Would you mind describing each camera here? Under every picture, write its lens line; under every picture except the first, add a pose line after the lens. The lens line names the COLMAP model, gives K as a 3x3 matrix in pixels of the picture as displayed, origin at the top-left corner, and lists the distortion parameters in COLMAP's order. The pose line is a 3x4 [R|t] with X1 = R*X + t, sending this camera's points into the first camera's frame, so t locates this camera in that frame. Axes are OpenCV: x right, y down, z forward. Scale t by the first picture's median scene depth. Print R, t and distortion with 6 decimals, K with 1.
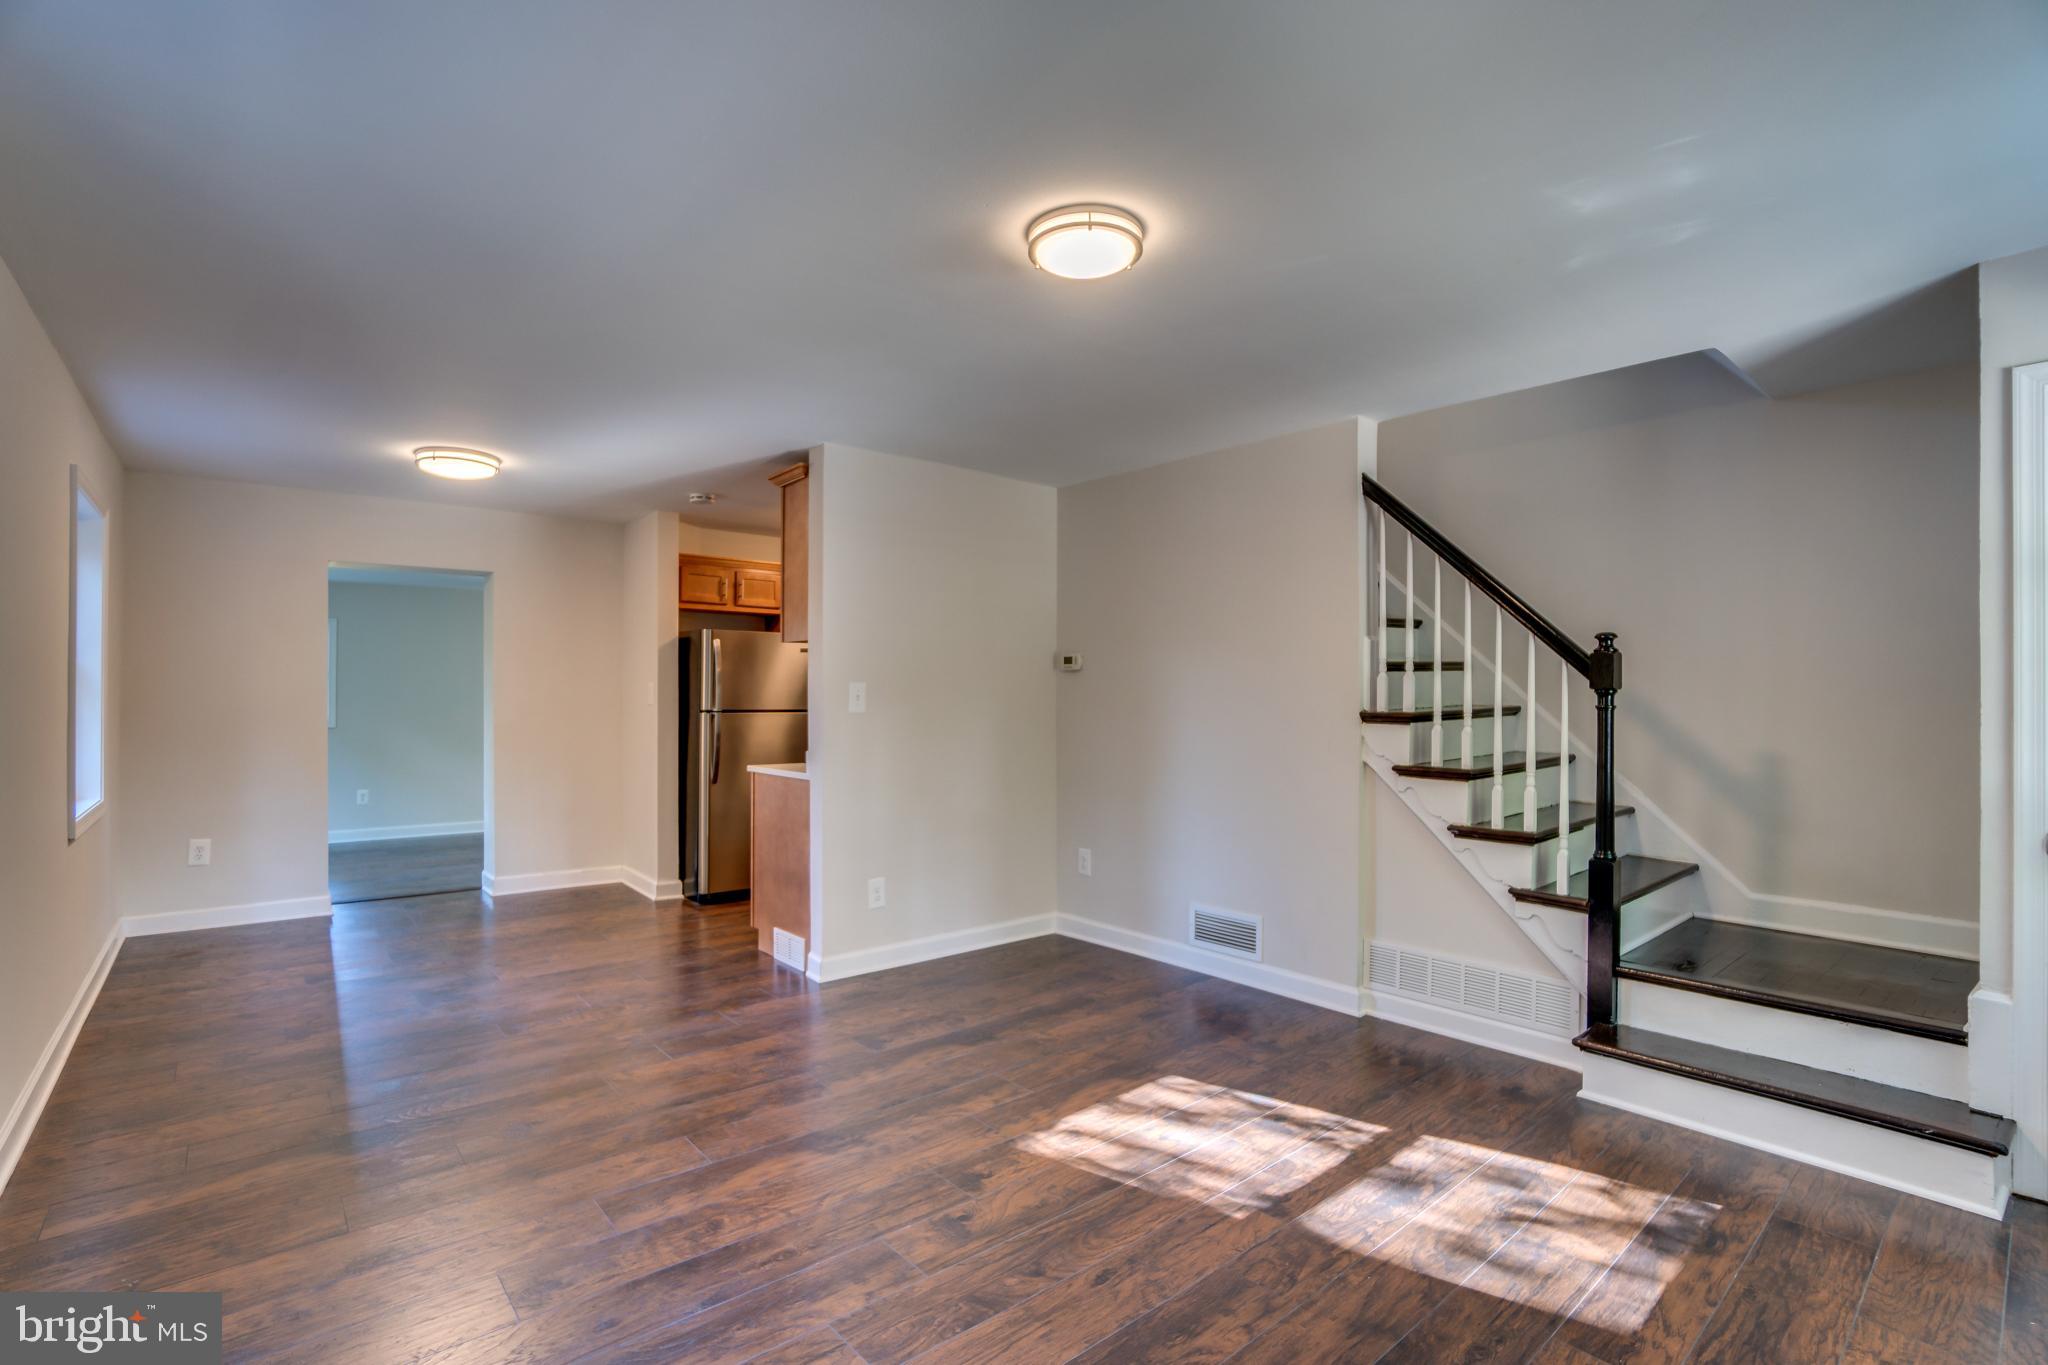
lens RADIAL K [[934.3, 0, 993.5], [0, 934.3, 685.9], [0, 0, 1]] dist [-0.037303, 0.000419]
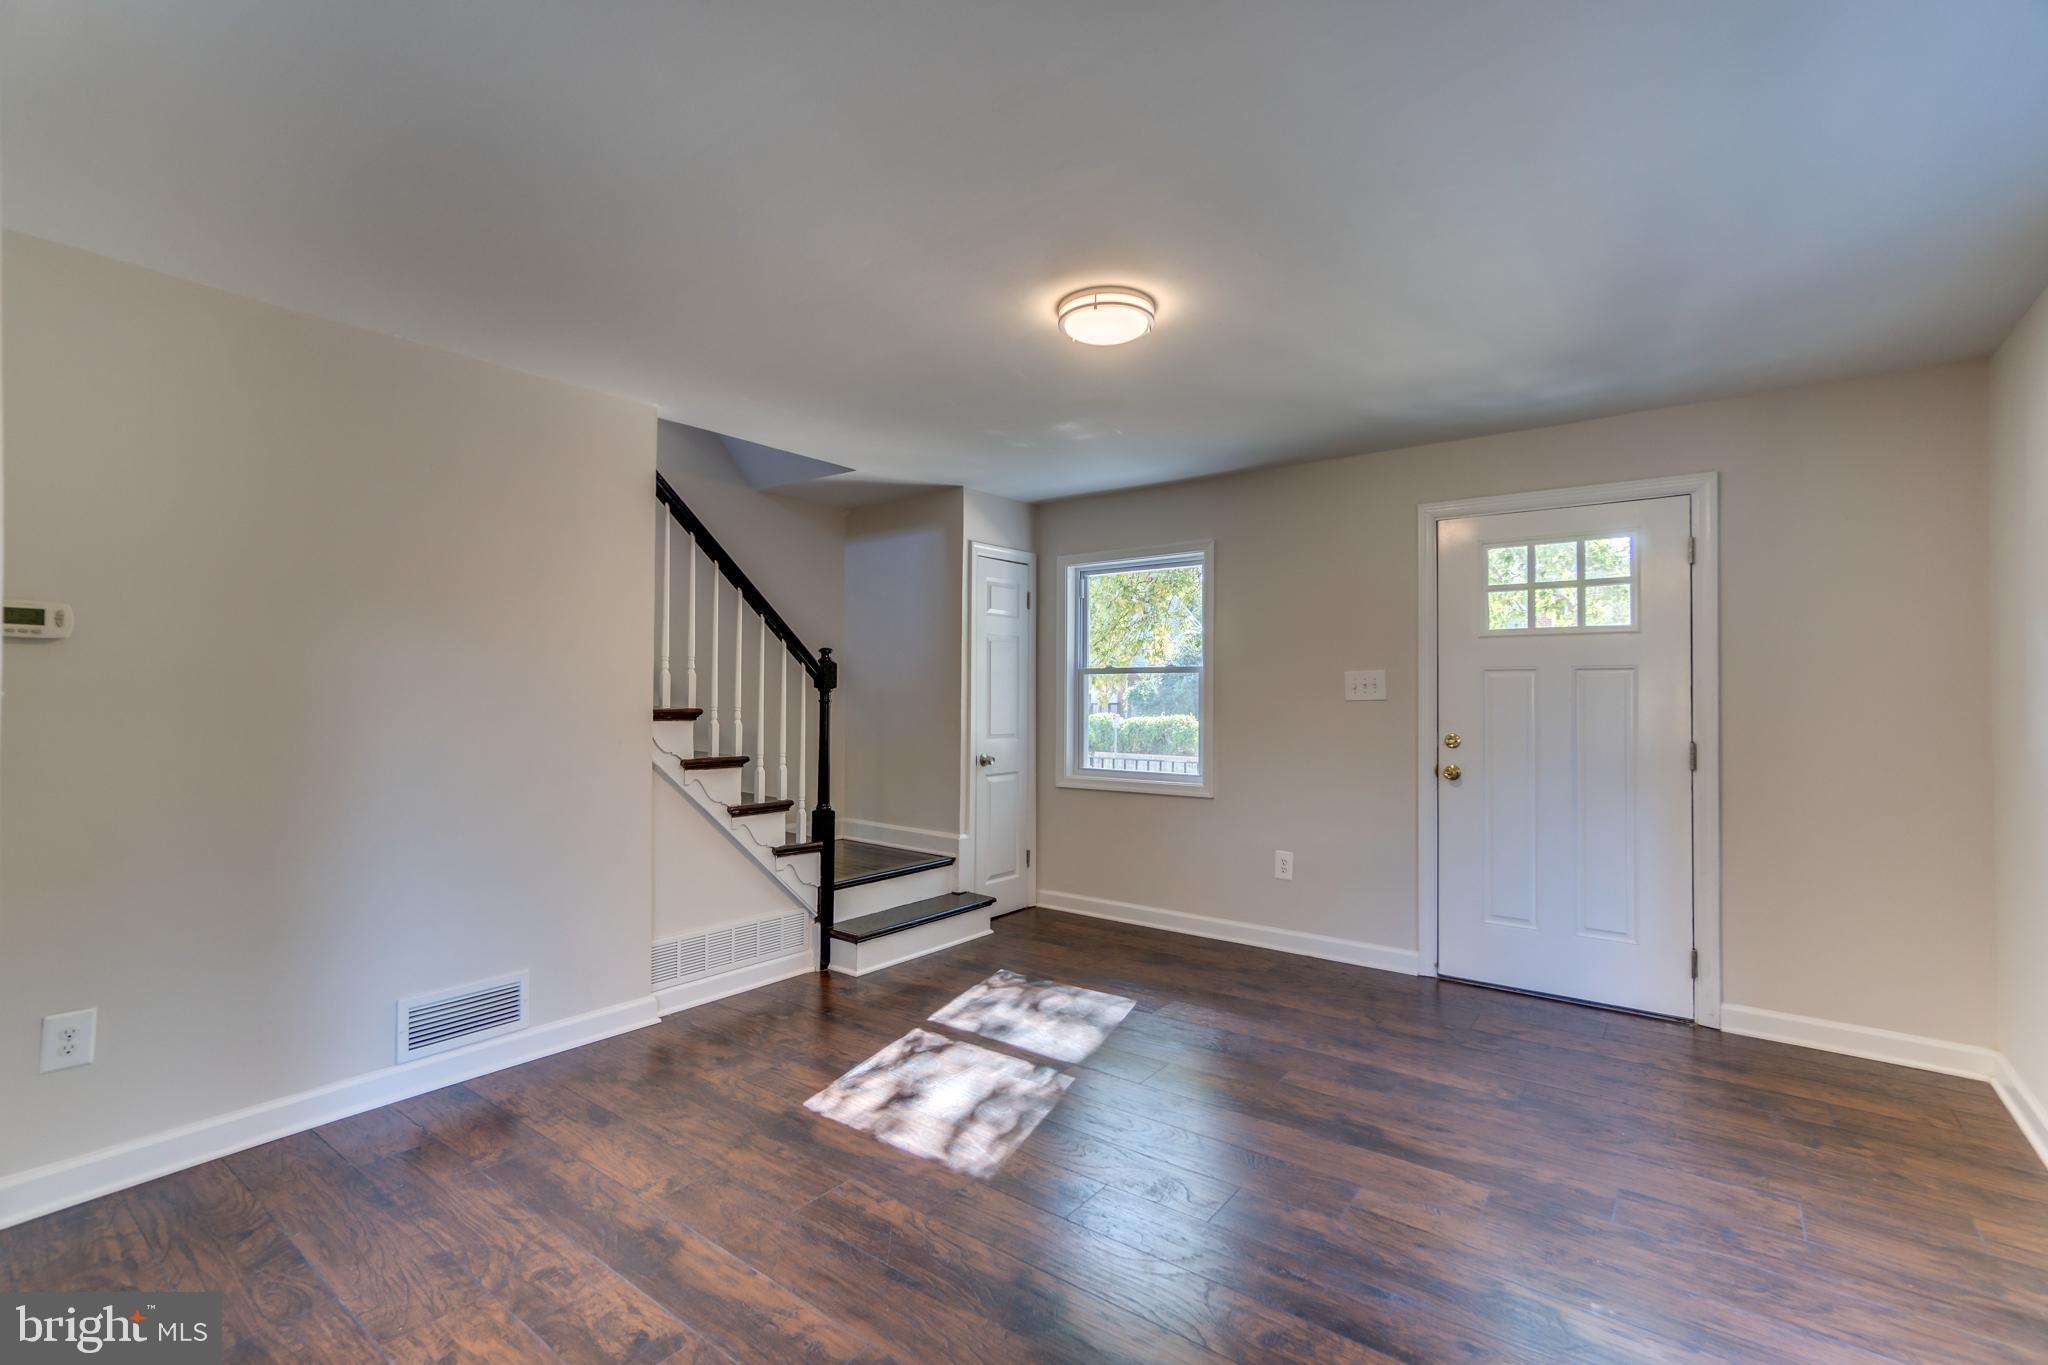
lens RADIAL K [[934.3, 0, 993.5], [0, 934.3, 685.9], [0, 0, 1]] dist [-0.037303, 0.000419]
pose [[-0.215004, 0.012896, 0.976528, -0.786439], [-0.002660, 0.999901, -0.013790, 0.020031], [-0.976610, -0.005562, -0.214949, 1.069621]]
